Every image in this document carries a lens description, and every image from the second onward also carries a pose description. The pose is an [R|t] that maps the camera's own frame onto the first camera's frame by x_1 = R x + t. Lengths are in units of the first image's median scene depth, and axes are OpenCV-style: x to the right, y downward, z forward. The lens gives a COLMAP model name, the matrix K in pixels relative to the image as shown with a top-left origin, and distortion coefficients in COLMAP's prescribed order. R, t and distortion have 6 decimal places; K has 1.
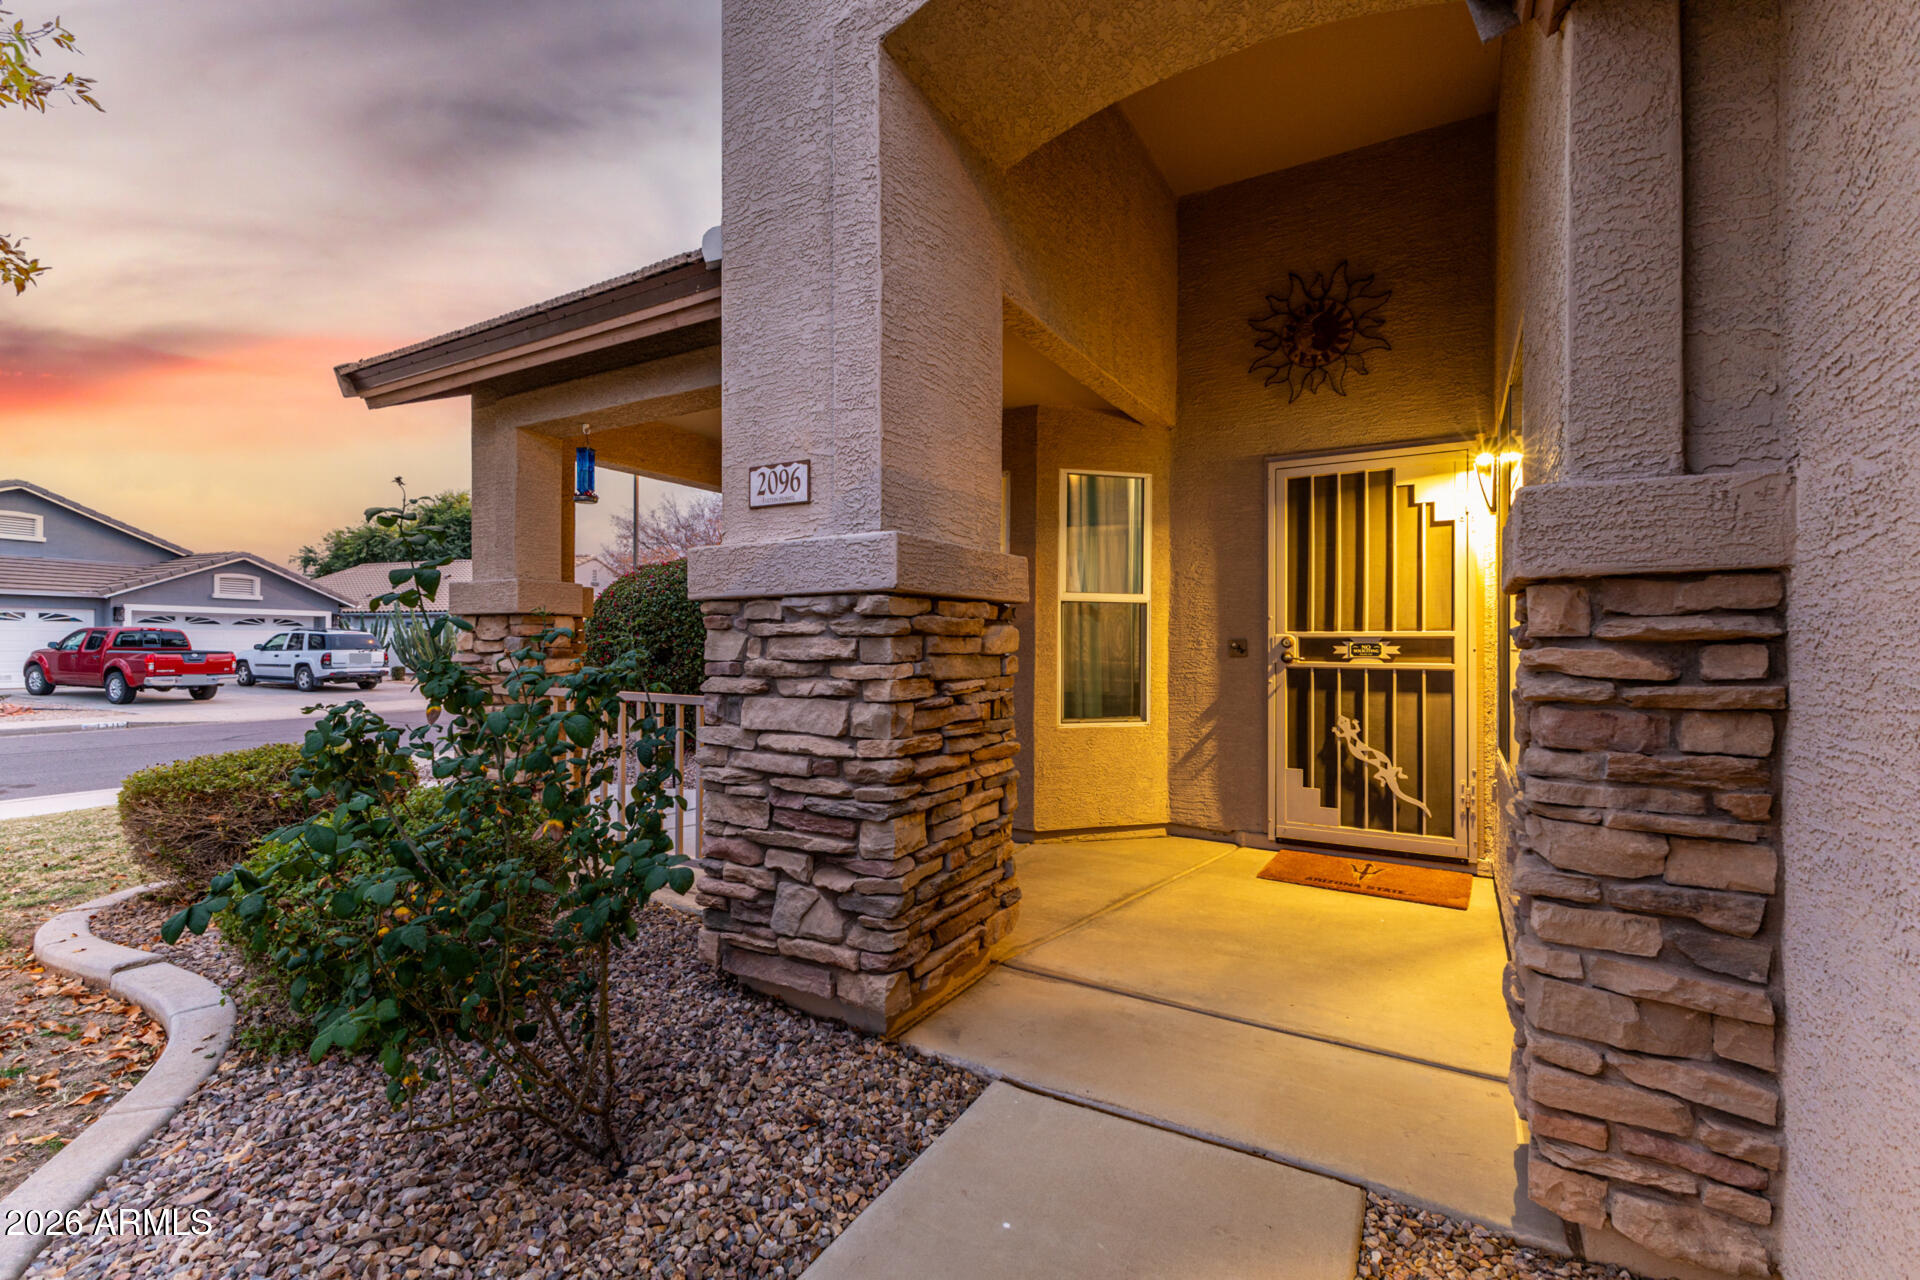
lens RADIAL K [[844.5, 0, 934.6], [0, 844.5, 637.1], [0, 0, 1]] dist [0.005670, -0.001968]
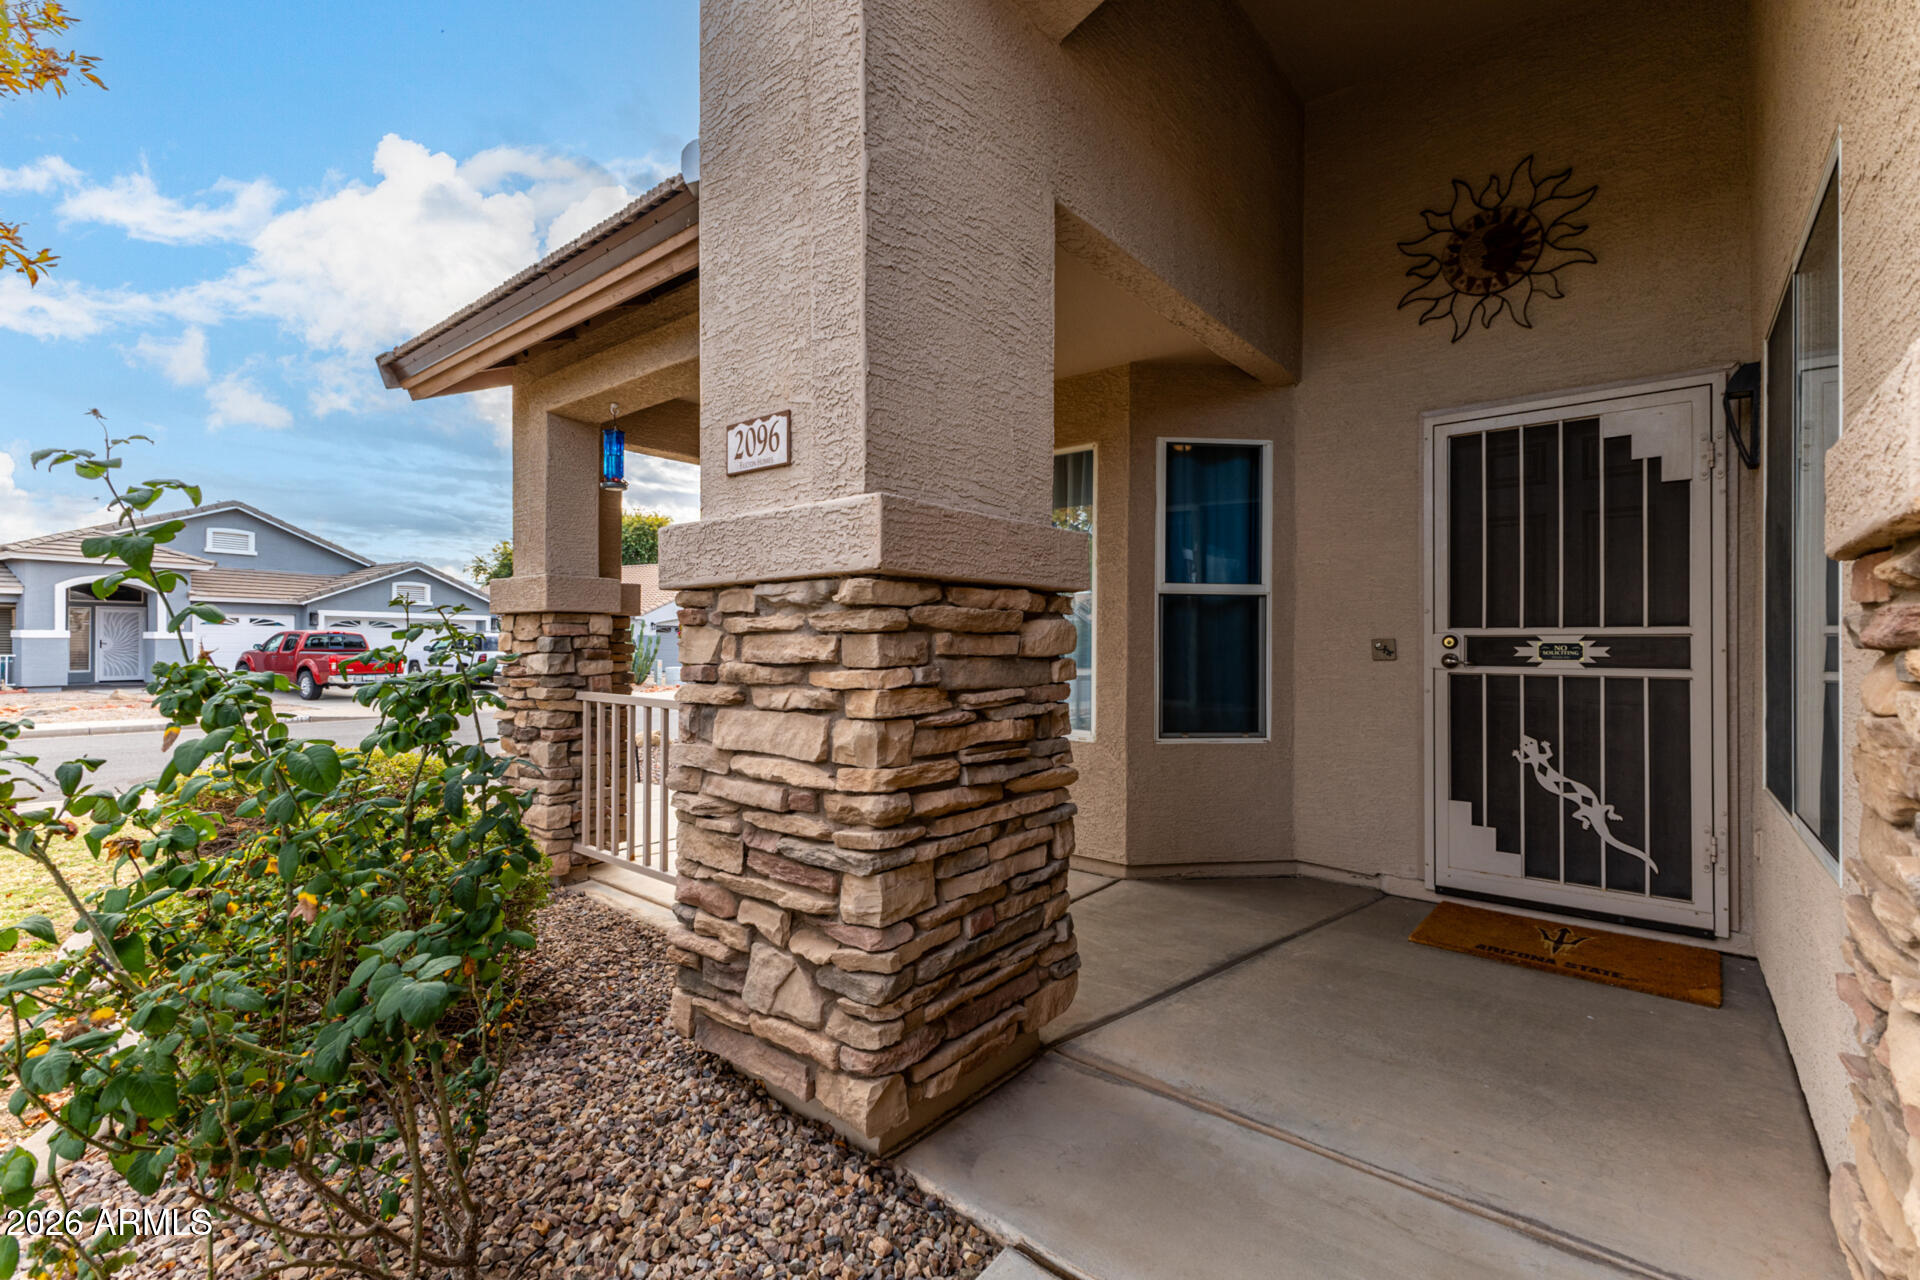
lens RADIAL K [[844.5, 0, 925.9], [0, 844.5, 638.3], [0, 0, 1]] dist [0.005670, -0.001968]
pose [[0.986887, -0.001805, -0.161401, 0.100441], [0.001706, 0.999998, -0.000753, 0.004160], [0.161402, 0.000468, 0.986889, 0.229794]]
